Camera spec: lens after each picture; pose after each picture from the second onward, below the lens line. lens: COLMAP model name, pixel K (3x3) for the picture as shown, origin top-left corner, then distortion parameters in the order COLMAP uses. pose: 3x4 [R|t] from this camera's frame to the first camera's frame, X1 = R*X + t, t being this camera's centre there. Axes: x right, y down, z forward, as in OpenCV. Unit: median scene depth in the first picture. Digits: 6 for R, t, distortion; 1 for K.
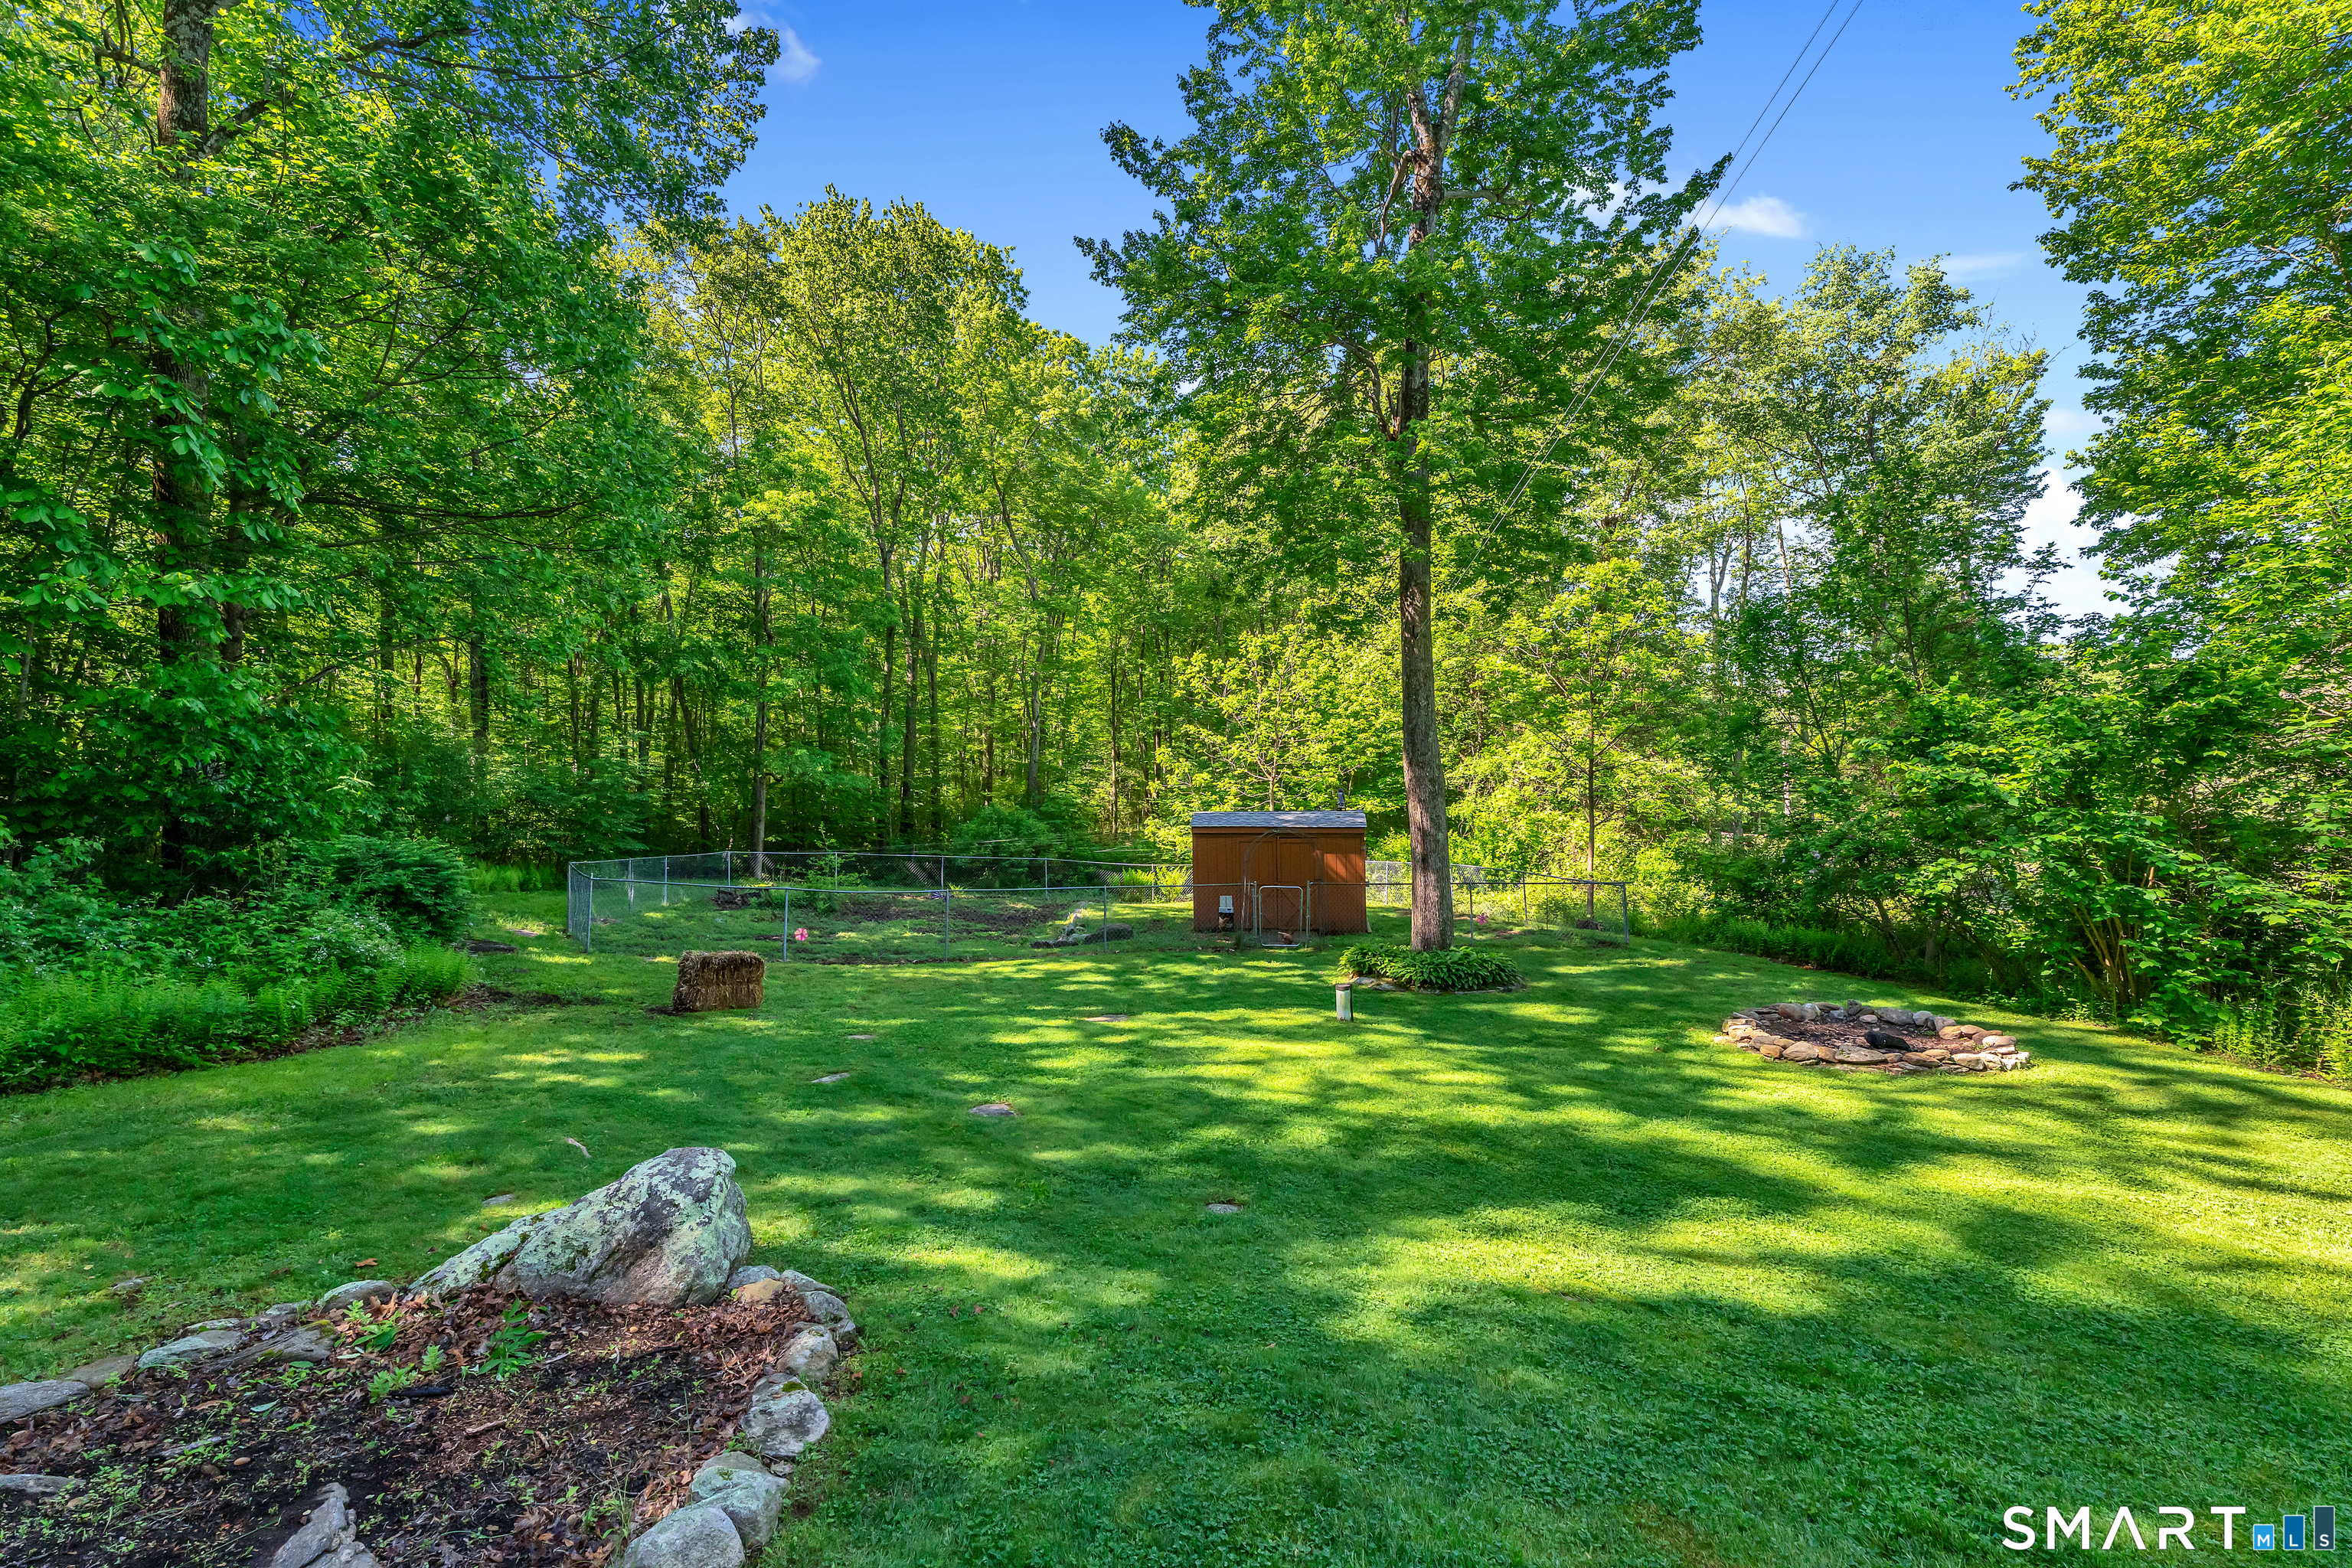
lens RADIAL K [[1117.6, 0, 1170.4], [0, 1117.6, 815.6], [0, 0, 1]] dist [0.033752, -0.000186]
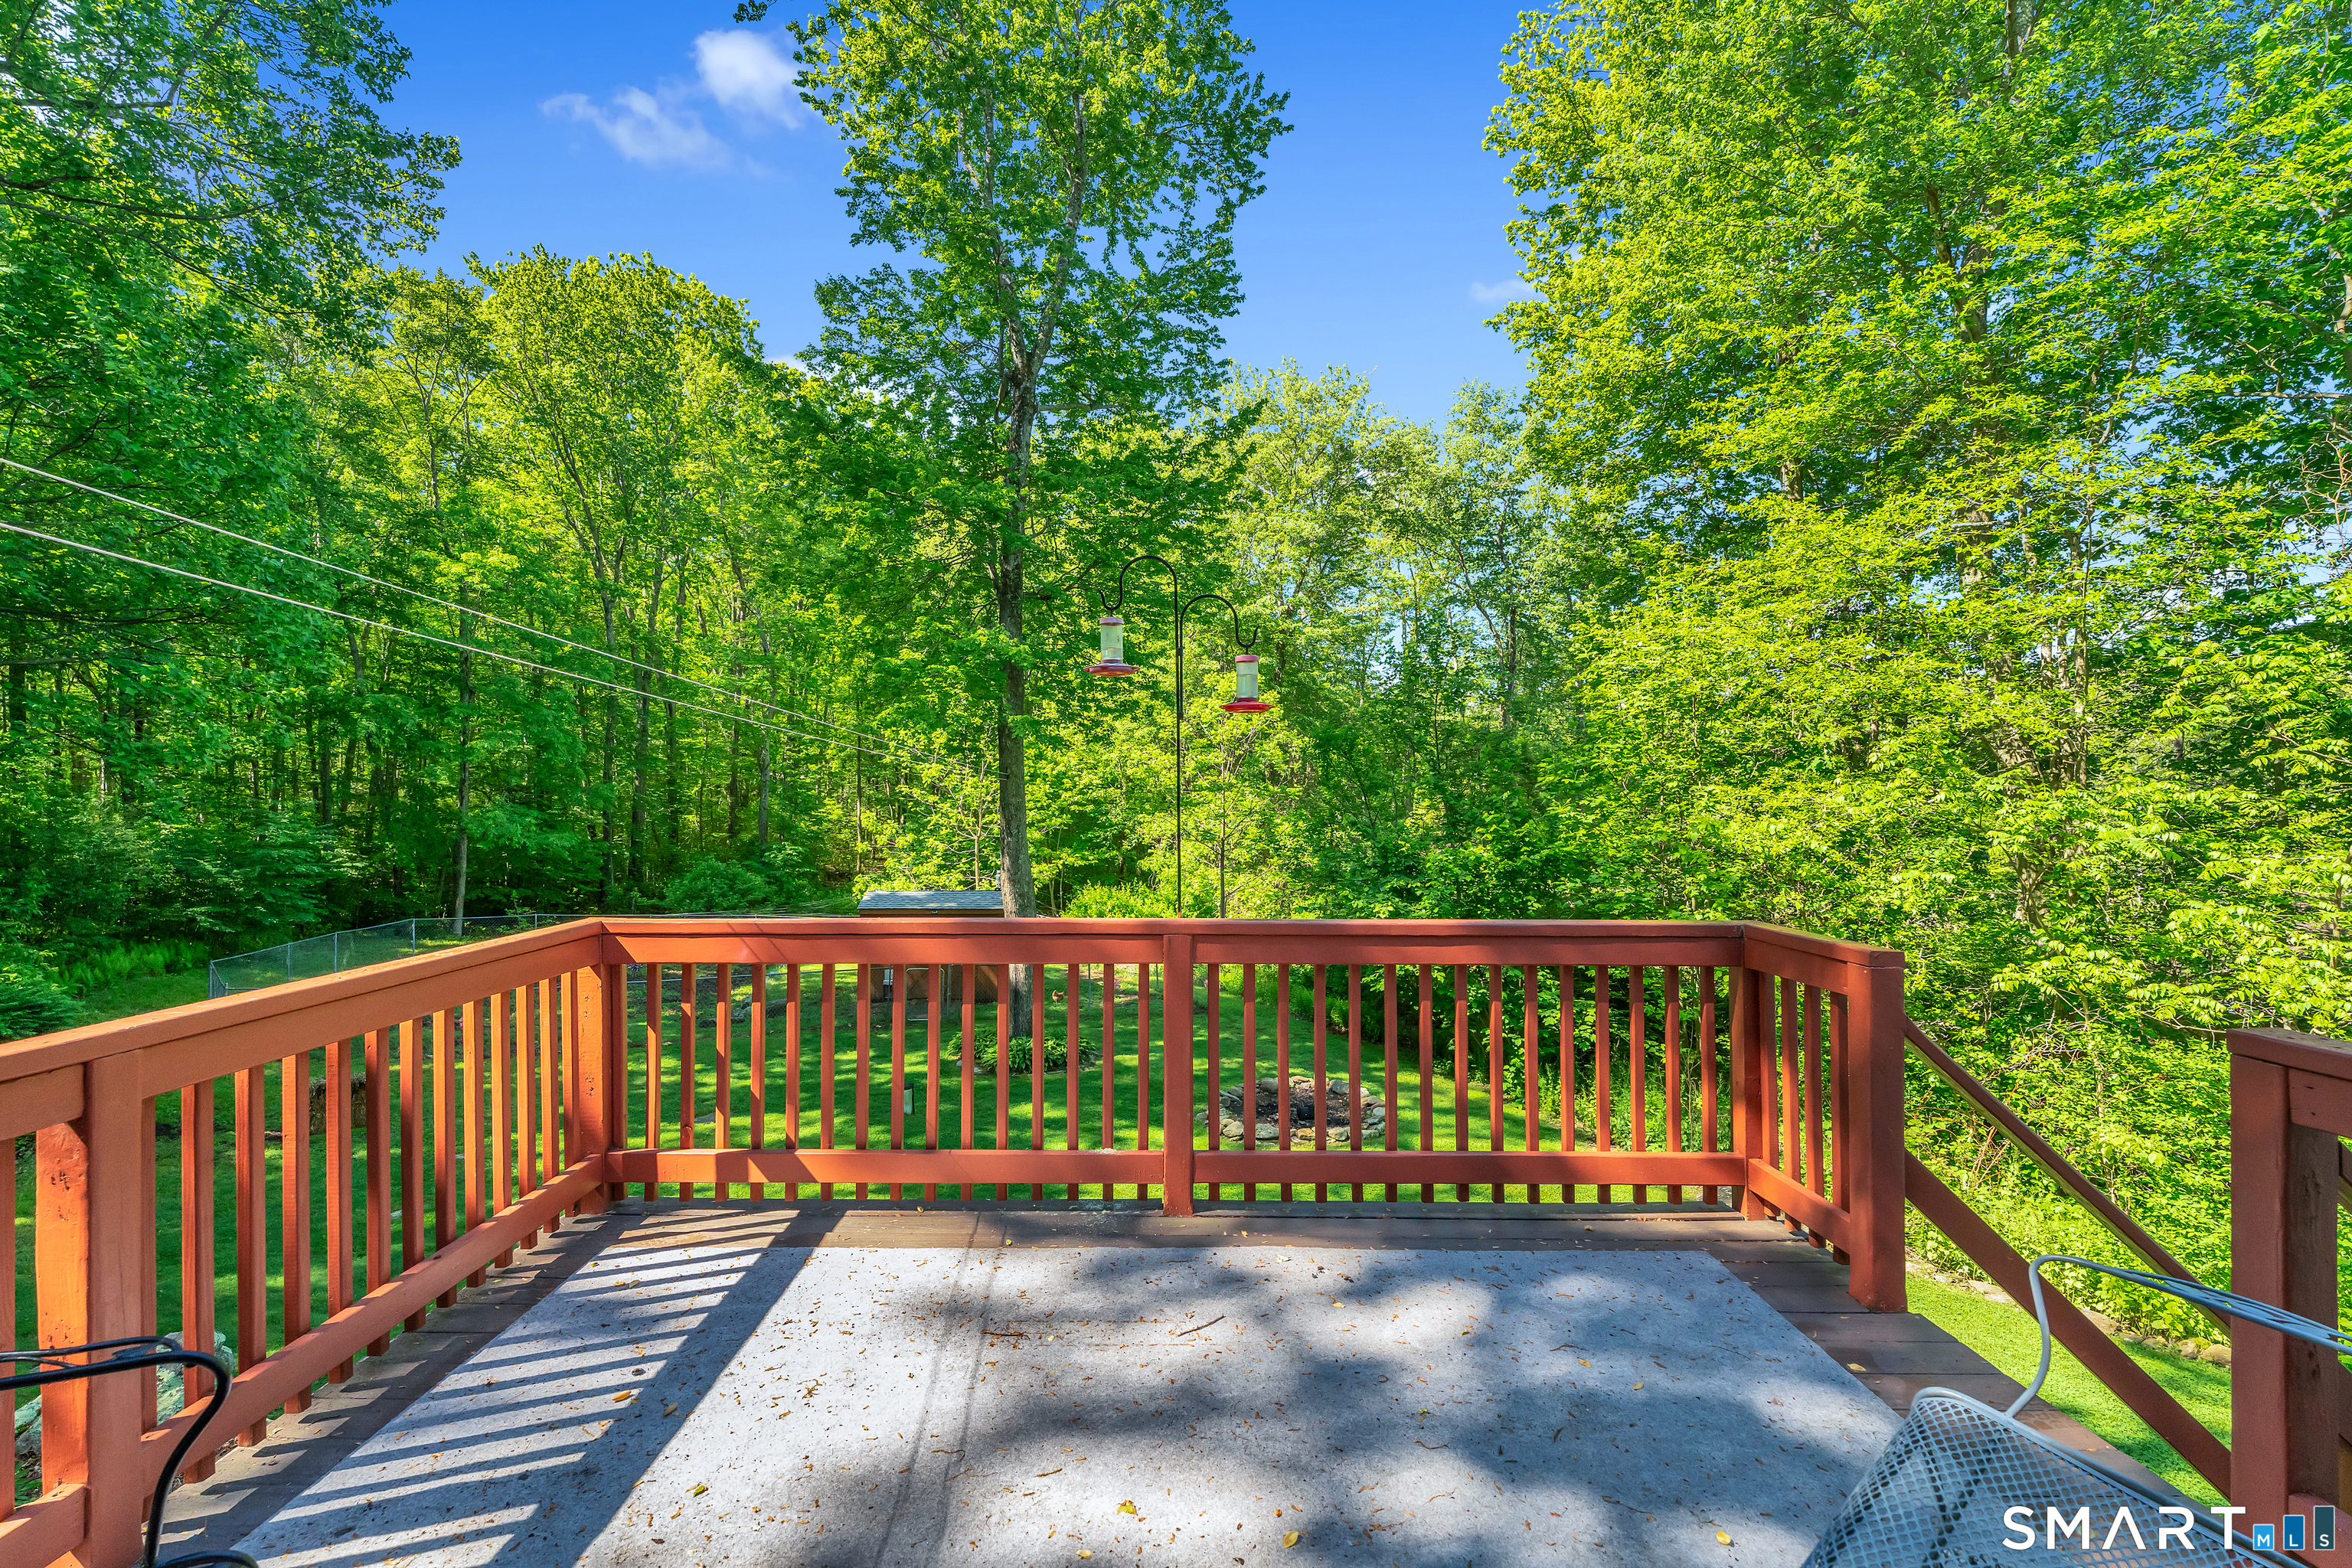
lens RADIAL K [[1117.6, 0, 1170.4], [0, 1117.6, 815.6], [0, 0, 1]] dist [0.033752, -0.000186]
pose [[0.985672, 0.007283, 0.168513, 0.088842], [-0.008644, 0.999936, 0.007341, -0.061424], [-0.168449, -0.008693, 0.985672, -0.101824]]
